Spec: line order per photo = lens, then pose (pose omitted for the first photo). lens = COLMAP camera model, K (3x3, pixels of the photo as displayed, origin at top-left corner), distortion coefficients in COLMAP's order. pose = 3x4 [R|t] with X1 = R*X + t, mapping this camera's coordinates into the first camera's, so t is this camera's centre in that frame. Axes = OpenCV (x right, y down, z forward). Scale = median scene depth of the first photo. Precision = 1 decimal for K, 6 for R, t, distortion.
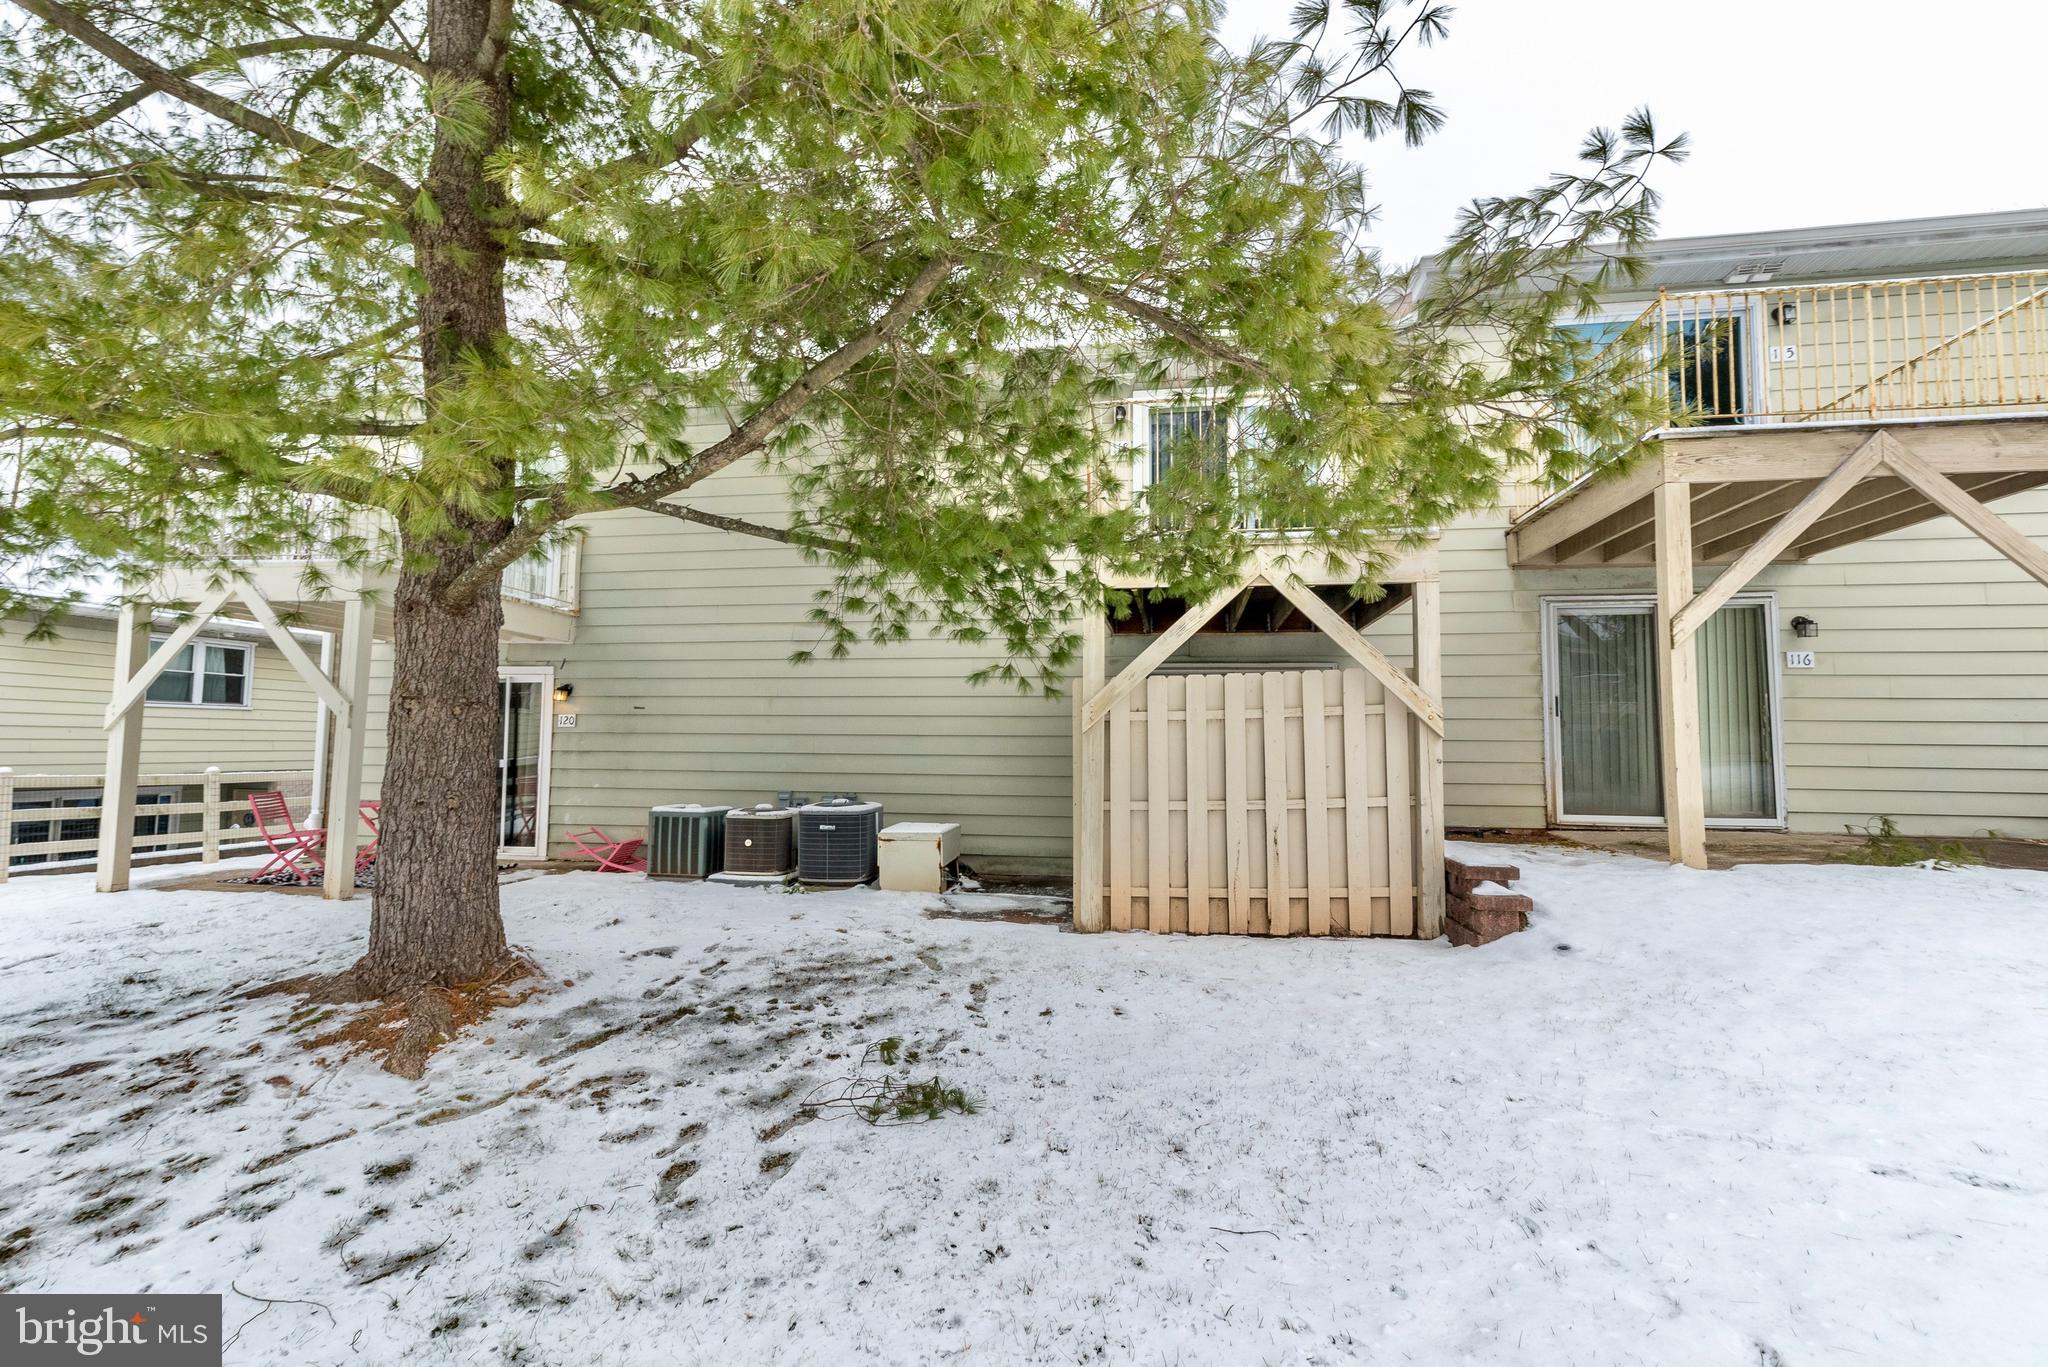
lens RADIAL K [[898.4, 0, 1017.4], [0, 898.4, 692.6], [0, 0, 1]] dist [0.004778, 0.001483]
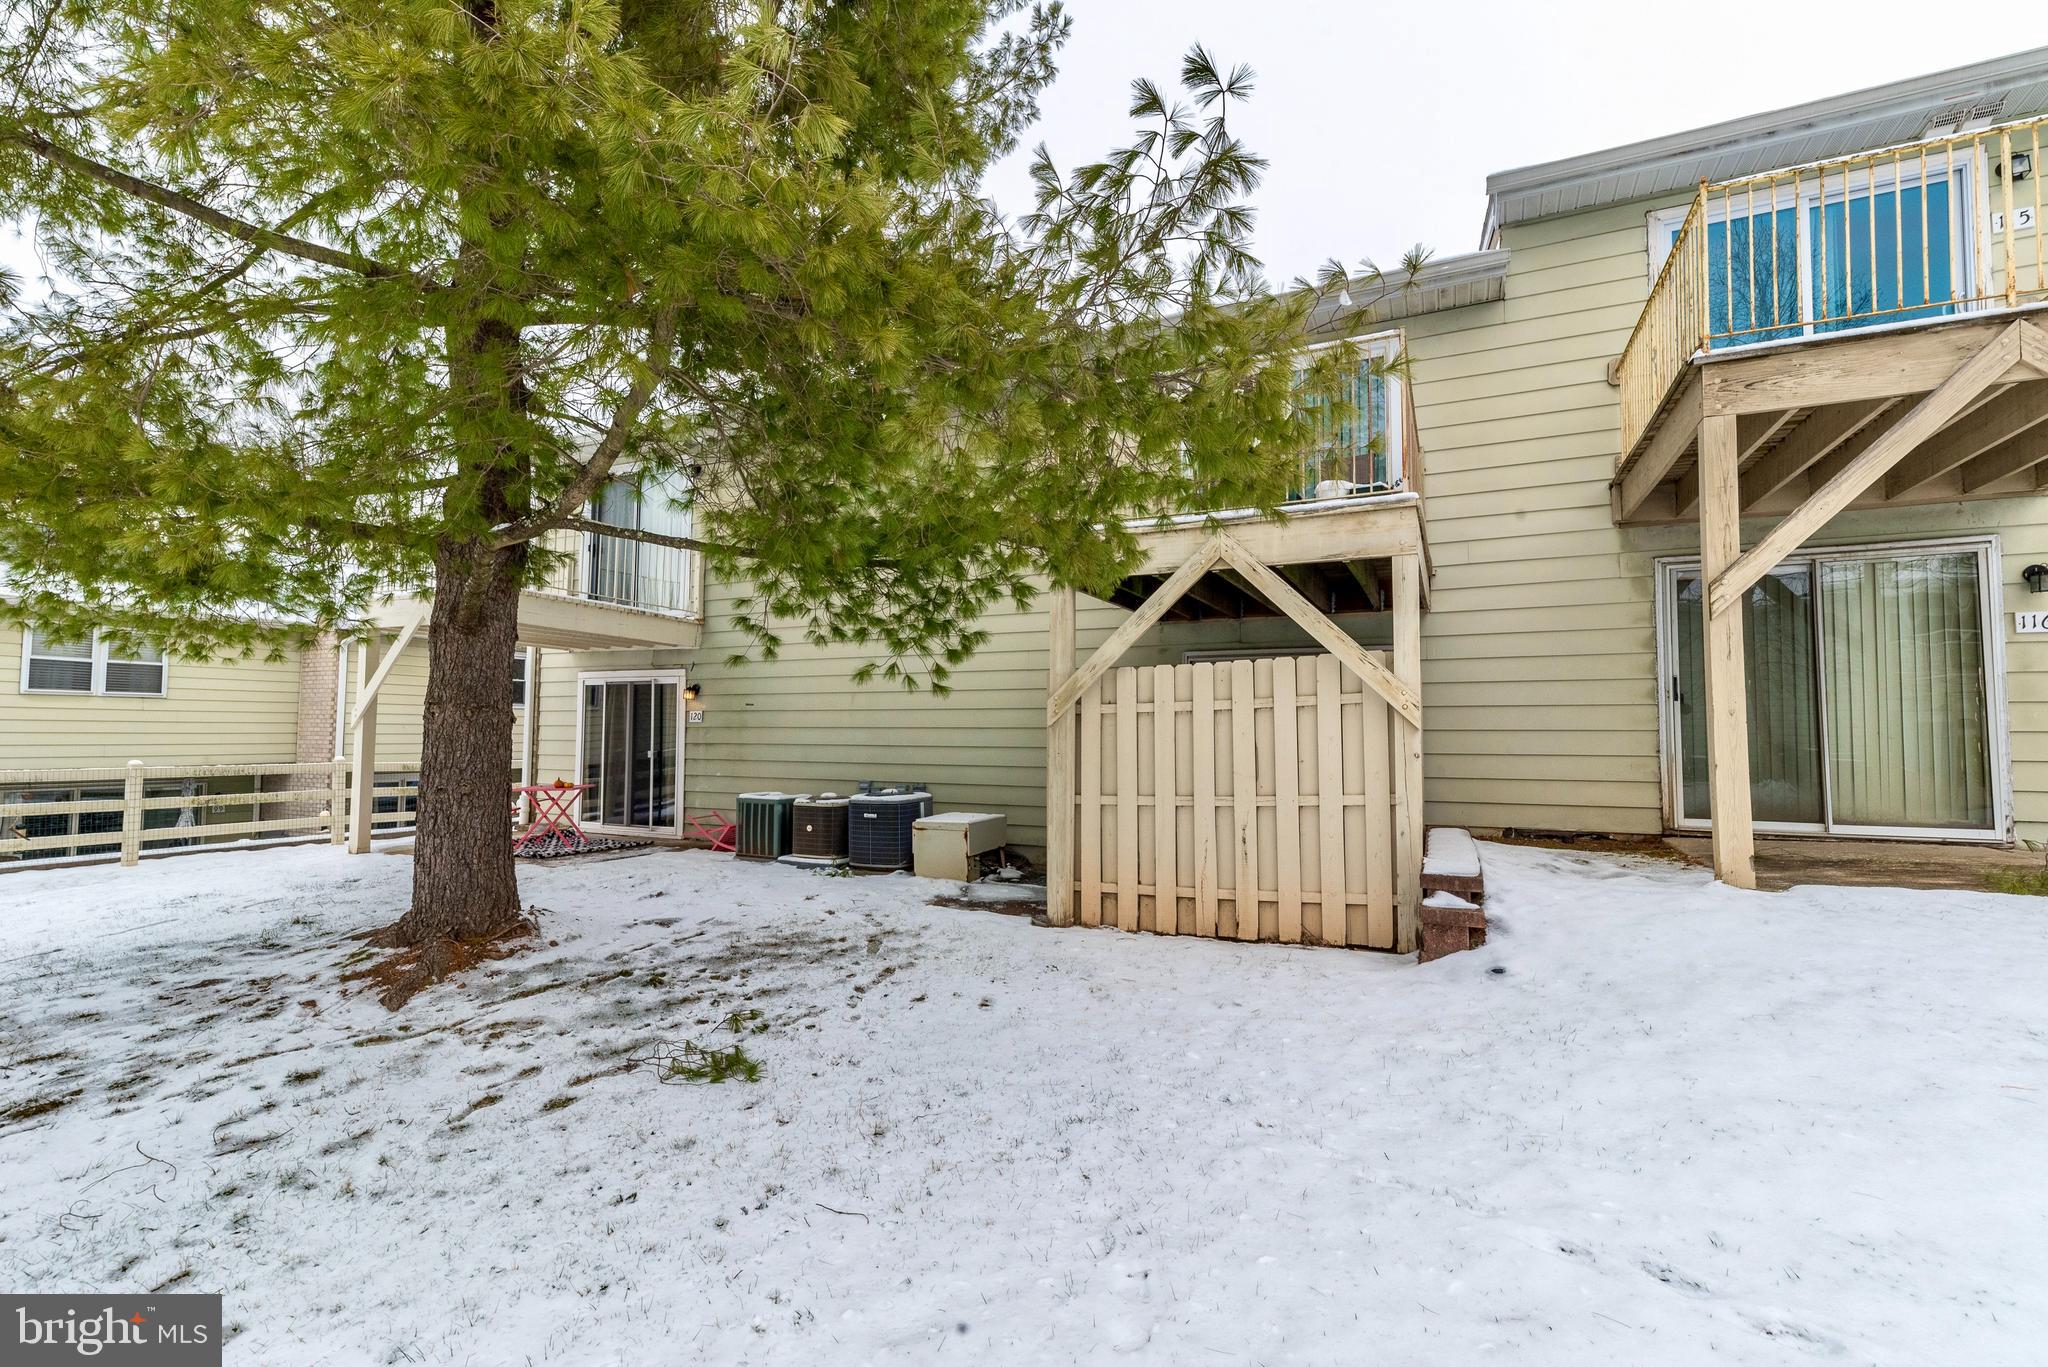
lens RADIAL K [[898.4, 0, 975.3], [0, 898.4, 693.2], [0, 0, 1]] dist [0.004778, 0.001483]
pose [[0.960502, -0.017619, -0.277713, 0.338581], [0.021078, 0.999733, 0.009476, -0.003773], [0.277472, -0.014955, 0.960617, 0.025039]]
